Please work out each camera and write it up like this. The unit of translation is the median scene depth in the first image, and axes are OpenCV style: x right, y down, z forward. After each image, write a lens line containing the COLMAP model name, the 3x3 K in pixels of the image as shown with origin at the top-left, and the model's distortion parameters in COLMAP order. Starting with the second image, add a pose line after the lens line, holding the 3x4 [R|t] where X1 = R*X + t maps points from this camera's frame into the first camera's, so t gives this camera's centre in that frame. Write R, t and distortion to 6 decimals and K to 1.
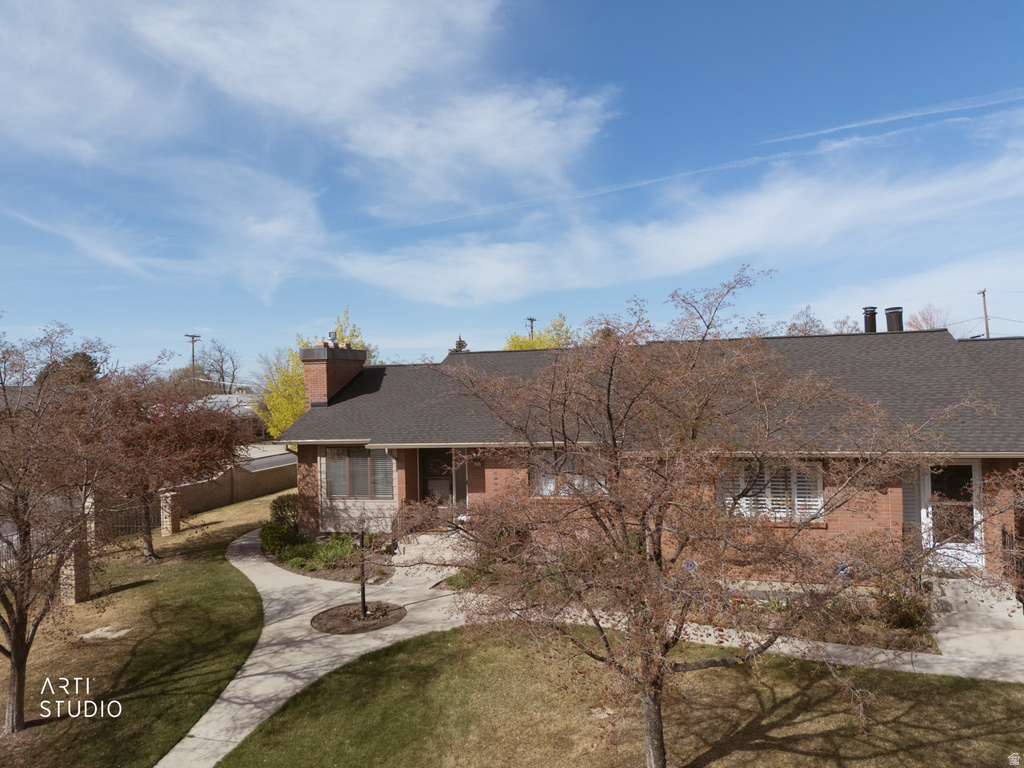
lens RADIAL K [[753.5, 0, 512.0], [0, 753.5, 384.0], [0, 0, 1]] dist [0.061004, -0.059960]
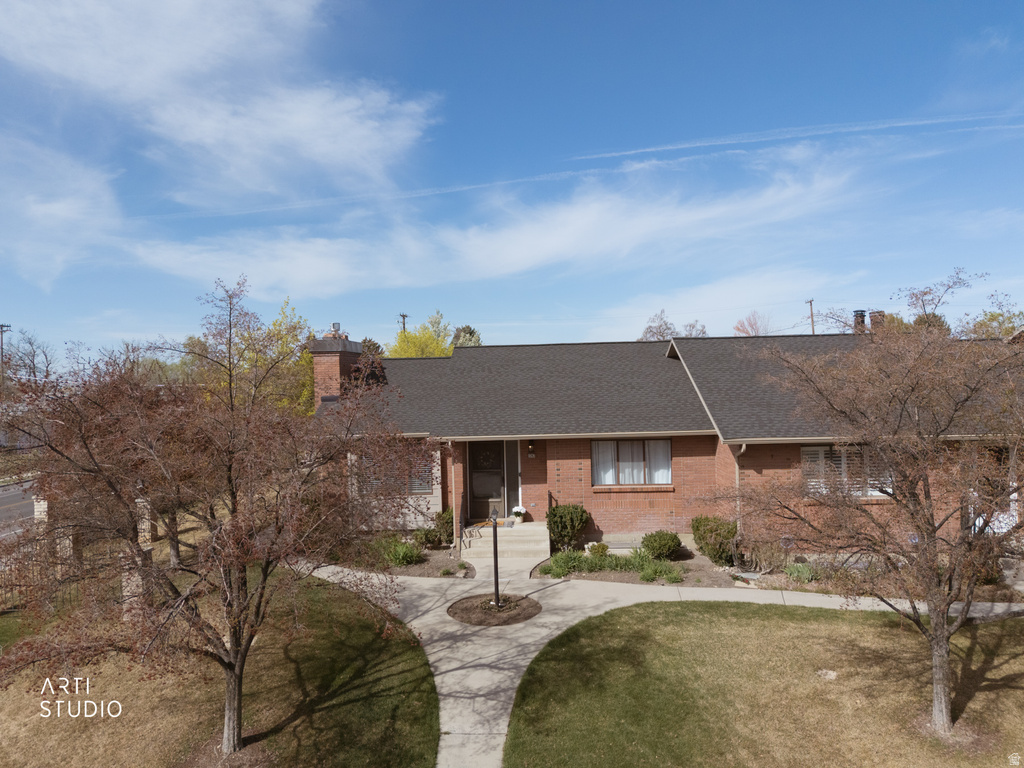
lens RADIAL K [[750.9, 0, 510.6], [0, 750.9, 339.8], [0, 0, 1]] dist [0.051065, -0.039221]
pose [[0.972232, 0.017193, 0.233388, -0.399147], [-0.003933, 0.998357, -0.057163, 0.010708], [-0.233988, 0.054658, 0.970702, 0.012057]]
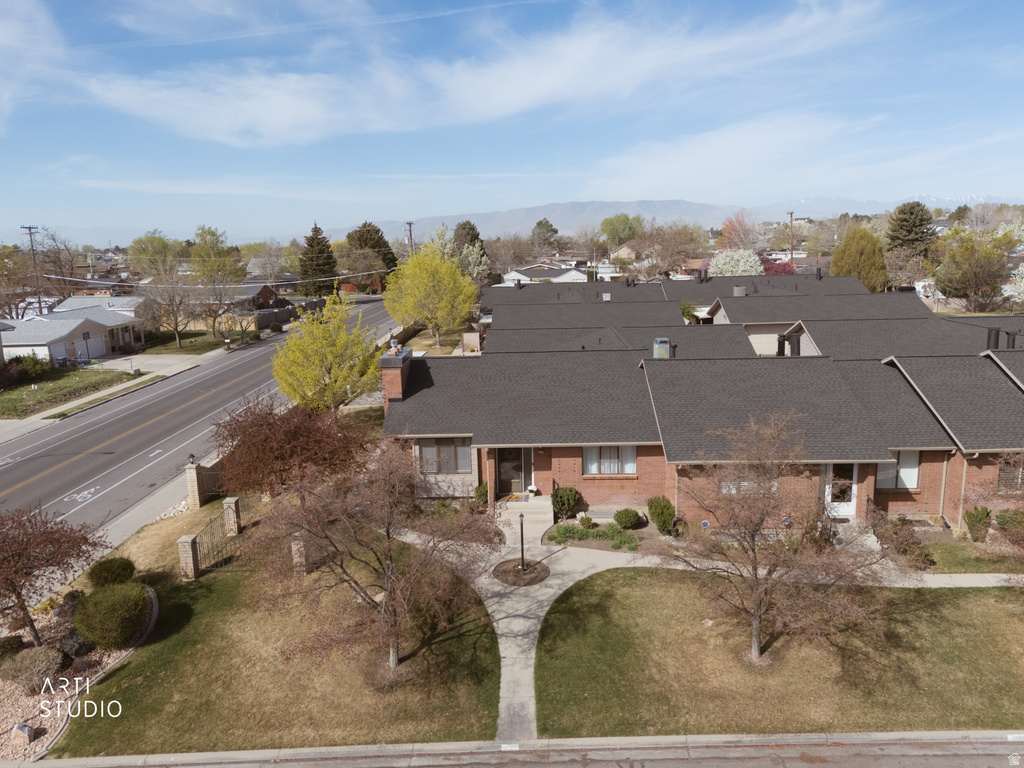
lens RADIAL K [[750.9, 0, 512.0], [0, 750.9, 384.0], [0, 0, 1]] dist [0.076097, -0.065922]
pose [[0.969491, -0.041827, 0.241533, -0.570756], [-0.005064, 0.981707, 0.190331, -0.384519], [-0.245076, -0.185747, 0.951544, -0.451716]]
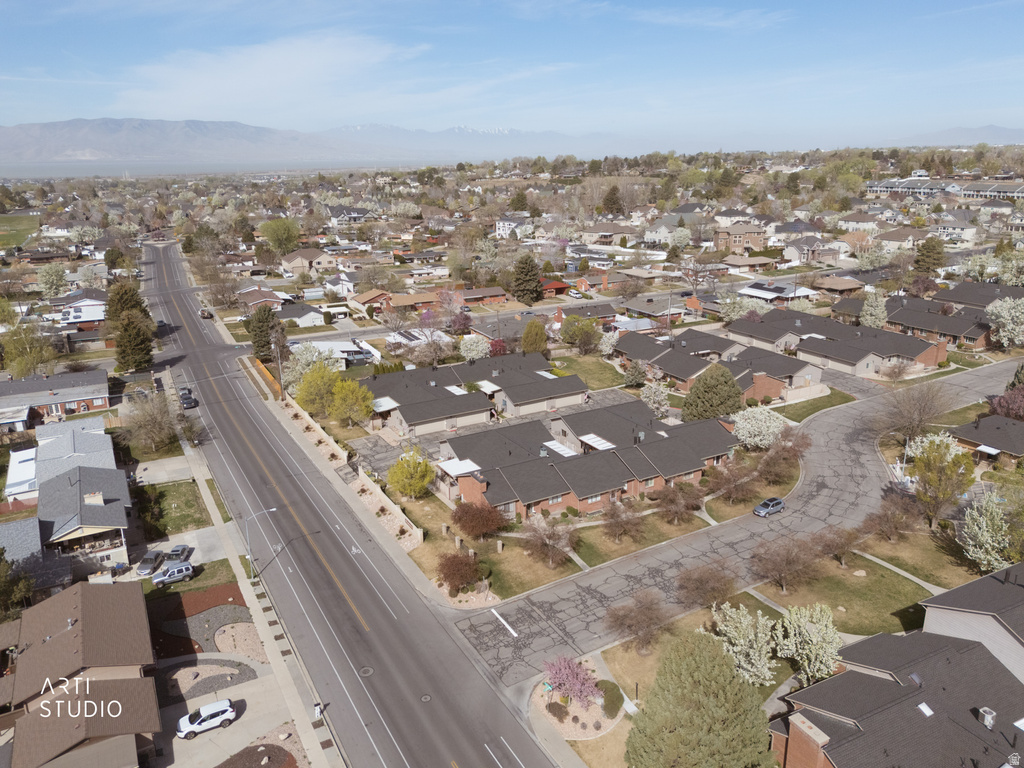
lens RADIAL K [[750.9, 0, 512.0], [0, 750.9, 384.0], [0, 0, 1]] dist [0.076097, -0.065922]
pose [[0.700774, -0.192981, 0.686785, -4.233266], [-0.008230, 0.960465, 0.278281, -2.489187], [-0.713336, -0.200664, 0.671480, -2.527000]]
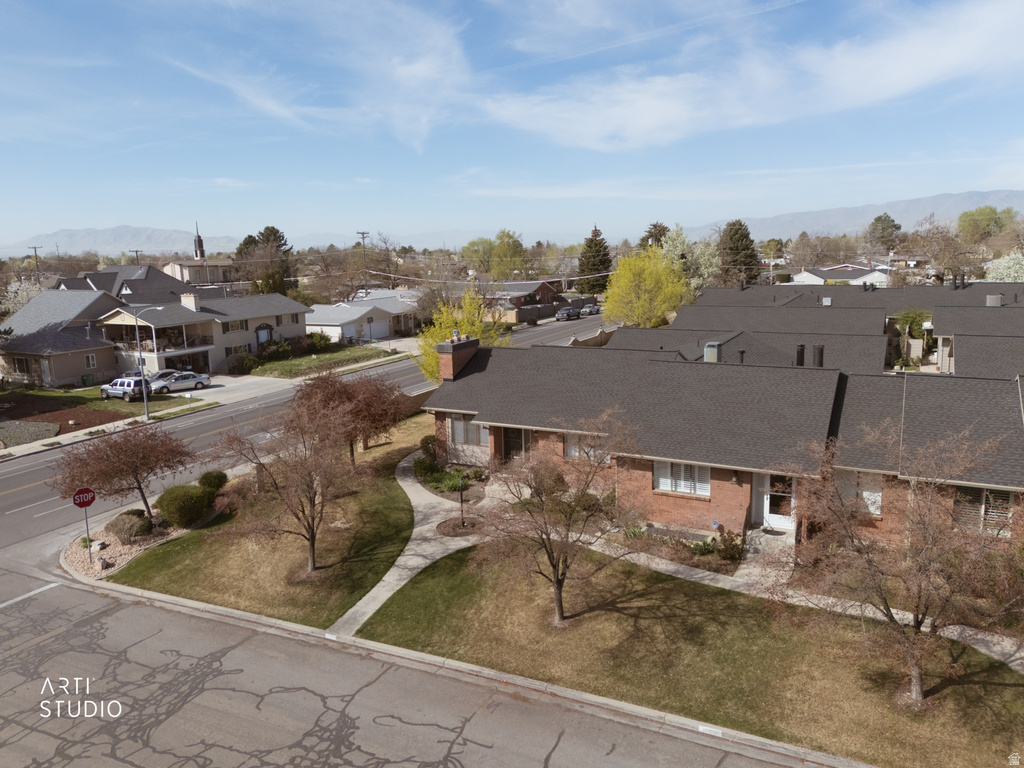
lens RADIAL K [[750.9, 0, 512.0], [0, 750.9, 384.0], [0, 0, 1]] dist [0.076097, -0.065922]
pose [[0.979215, 0.041240, -0.198586, 0.283900], [-0.002024, 0.981049, 0.193752, -0.408656], [0.202813, -0.189323, 0.960741, -0.726572]]
